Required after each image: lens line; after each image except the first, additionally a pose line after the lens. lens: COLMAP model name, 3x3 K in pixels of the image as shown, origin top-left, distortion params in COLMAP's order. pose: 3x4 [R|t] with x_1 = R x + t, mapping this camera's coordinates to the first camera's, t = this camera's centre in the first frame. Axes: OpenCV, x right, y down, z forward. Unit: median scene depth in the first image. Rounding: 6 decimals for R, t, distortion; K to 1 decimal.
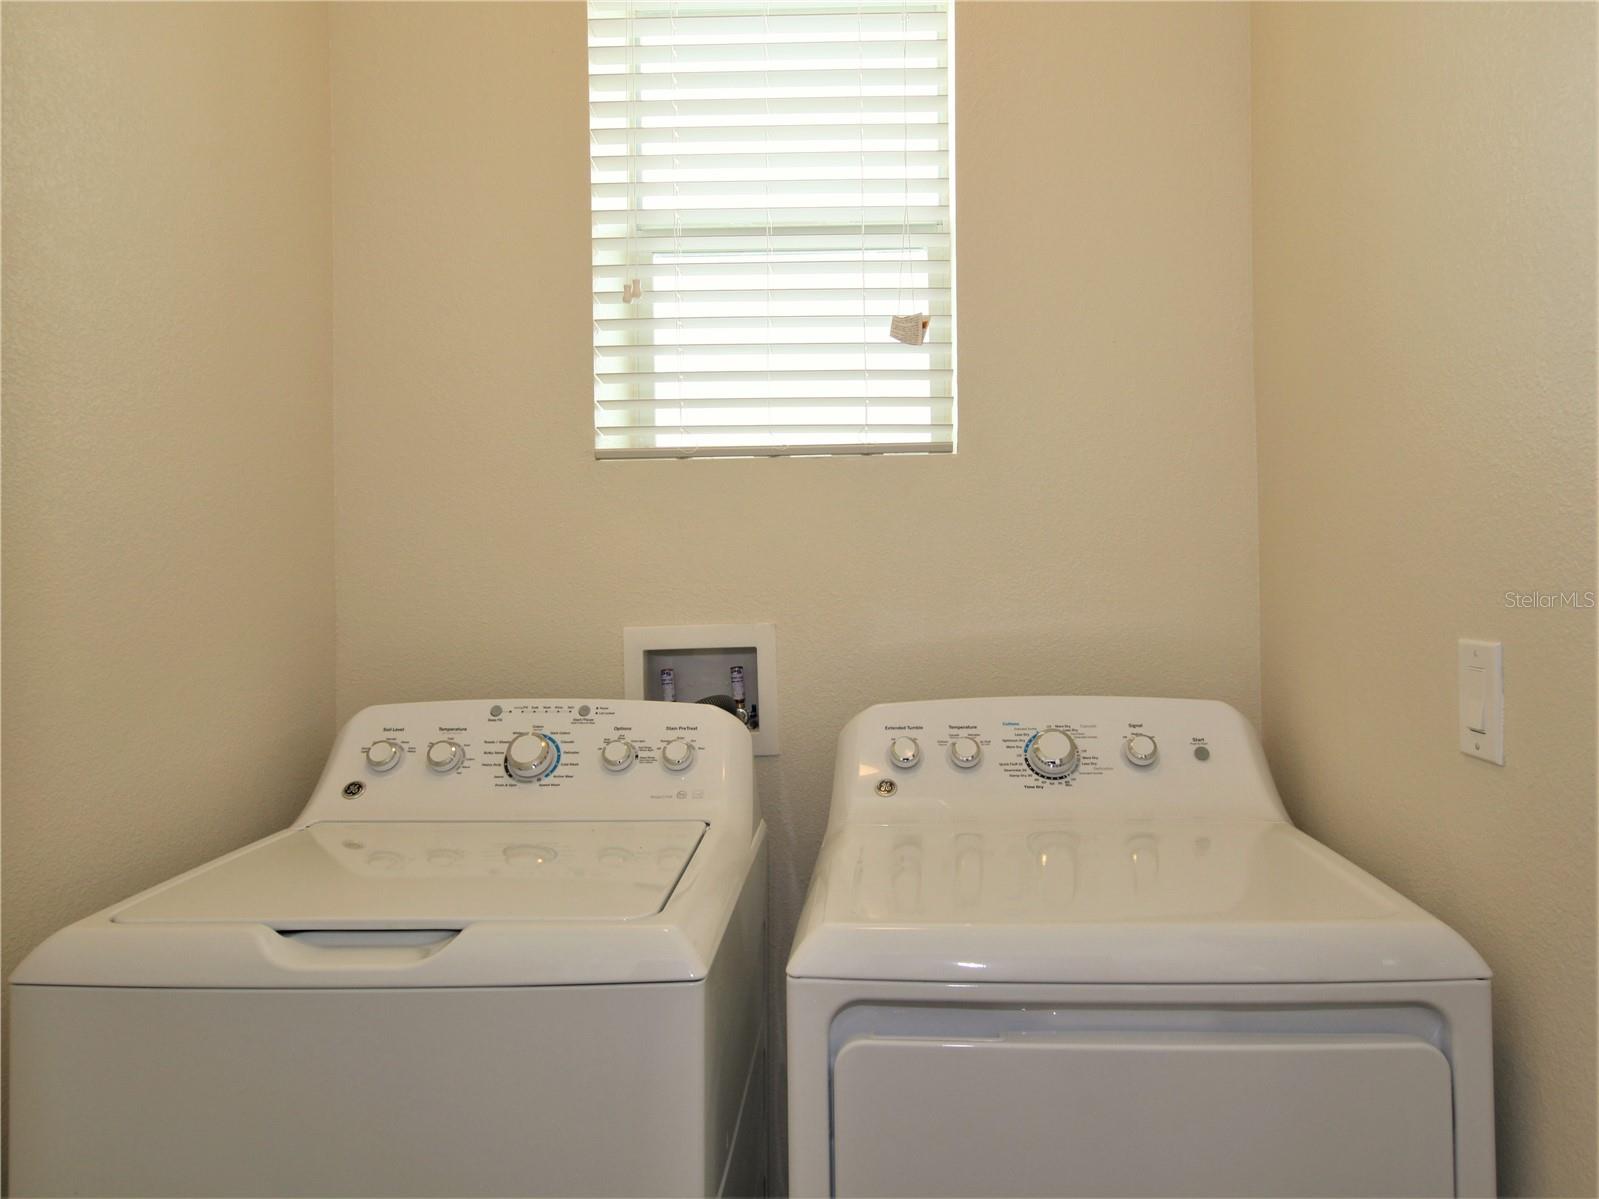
lens RADIAL K [[1093.8, 0, 799.4], [0, 1093.8, 600.0], [0, 0, 1]] dist [0.000615, 0.001479]
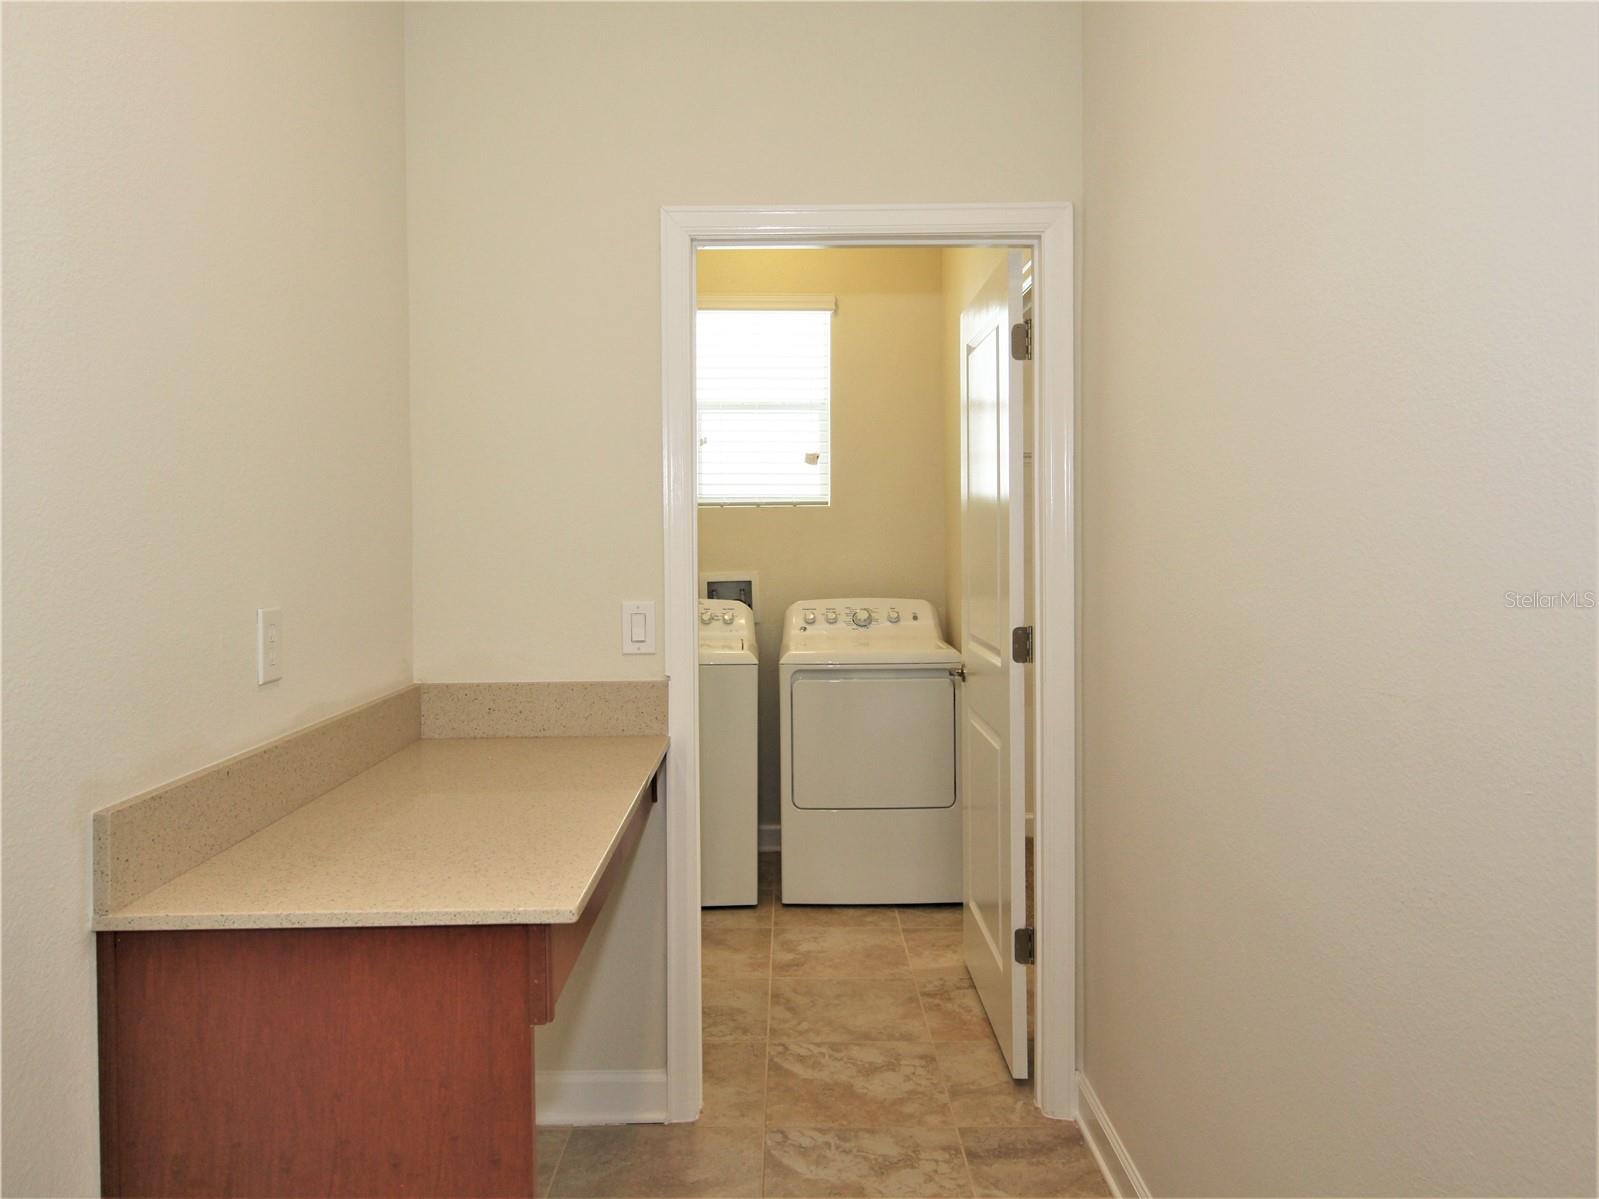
lens RADIAL K [[1093.8, 0, 801.0], [0, 1093.8, 593.6], [0, 0, 1]] dist [0.000615, 0.001479]
pose [[0.994562, 0.003470, 0.104085, -0.213066], [-0.005818, 0.999735, 0.022267, 0.017463], [-0.103980, -0.022751, 0.994319, -1.740090]]
